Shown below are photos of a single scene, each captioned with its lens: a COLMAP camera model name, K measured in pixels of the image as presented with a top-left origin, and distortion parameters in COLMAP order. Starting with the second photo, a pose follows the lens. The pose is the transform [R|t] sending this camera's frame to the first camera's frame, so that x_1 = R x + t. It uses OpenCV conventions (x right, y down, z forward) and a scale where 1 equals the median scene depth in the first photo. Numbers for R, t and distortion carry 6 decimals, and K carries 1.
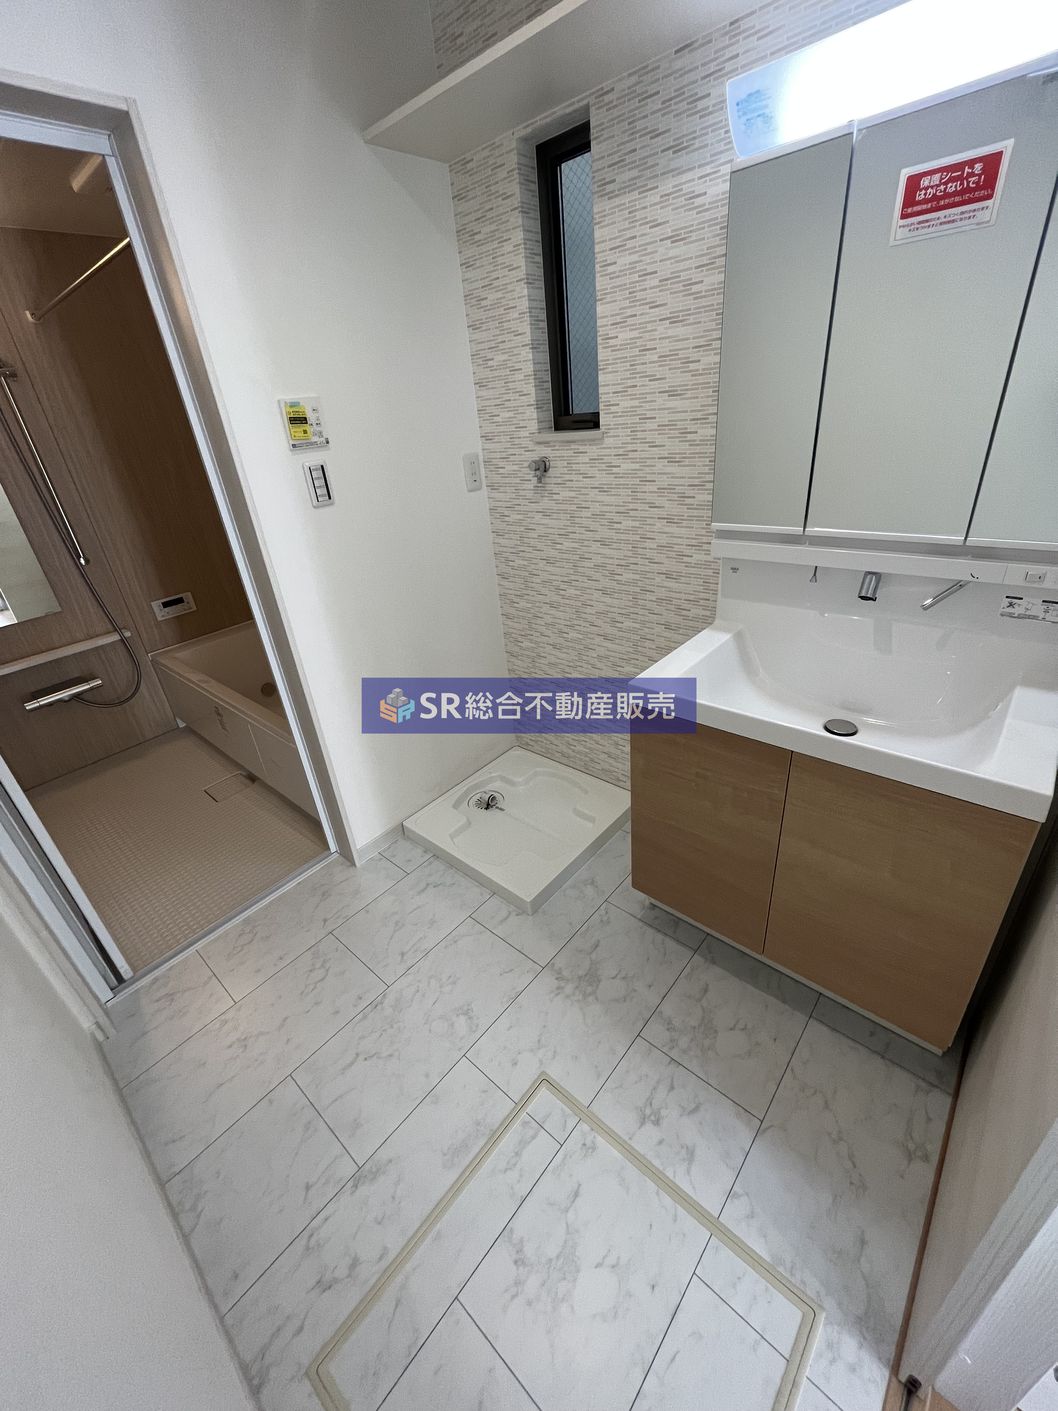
lens RADIAL K [[576.7, 0, 529.0], [0, 576.7, 705.5], [0, 0, 1]] dist [0.002182, -0.008265]
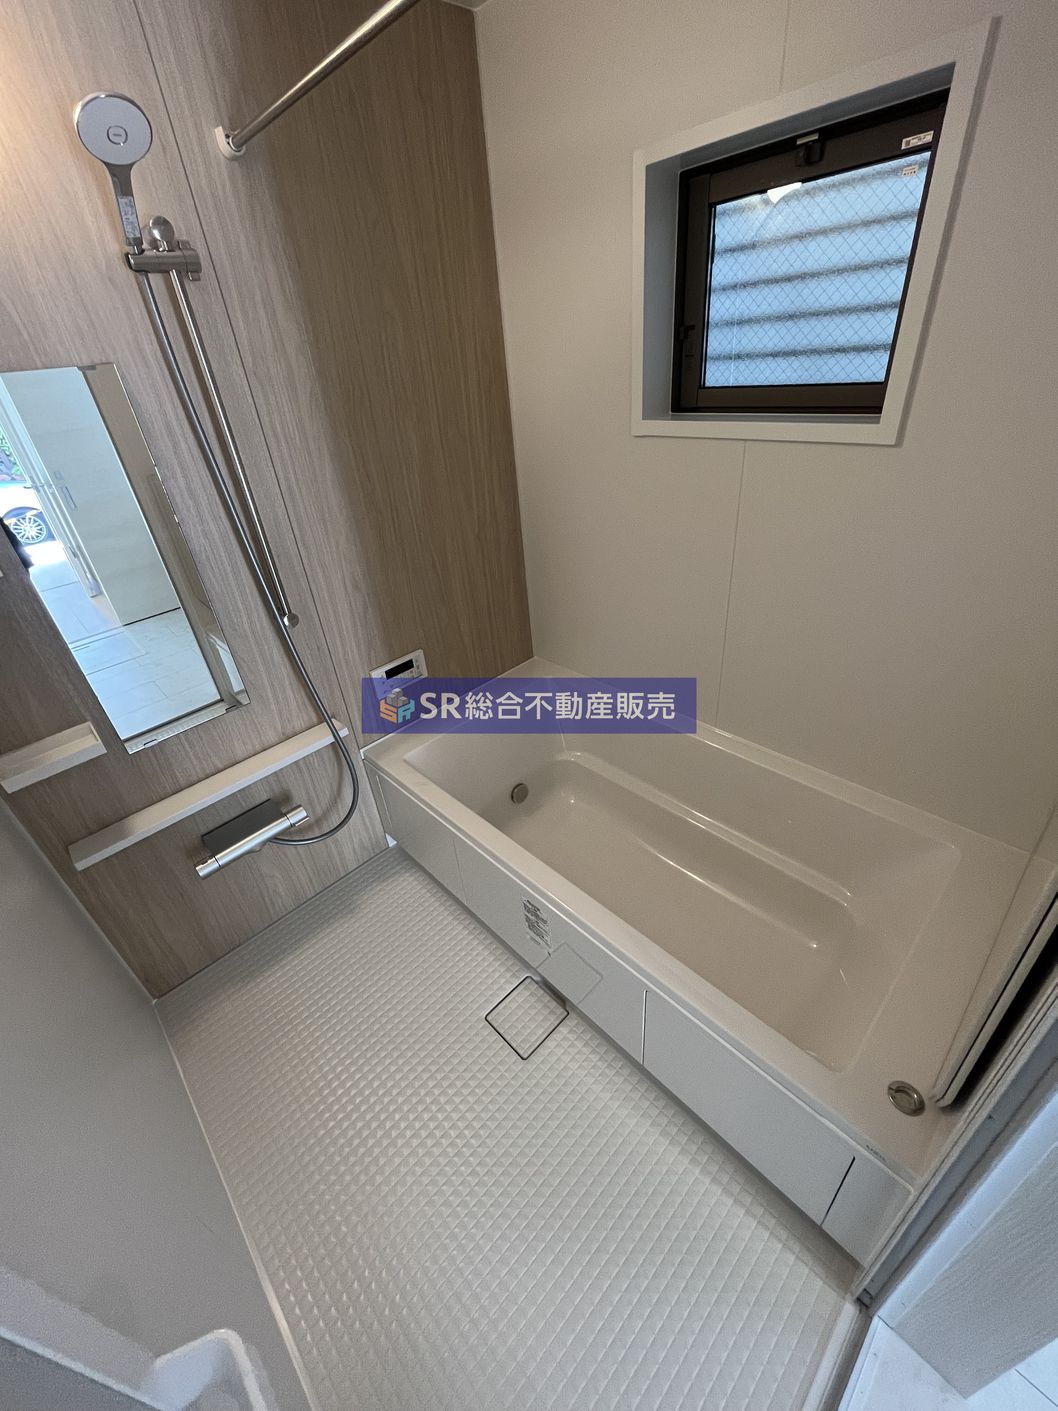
lens RADIAL K [[576.7, 0, 529.0], [0, 576.7, 705.5], [0, 0, 1]] dist [0.002182, -0.008265]
pose [[0.996486, 0.050032, -0.067172, -0.456792], [-0.044208, 0.995353, 0.085544, -0.209683], [0.071140, -0.082274, 0.994067, 0.407168]]
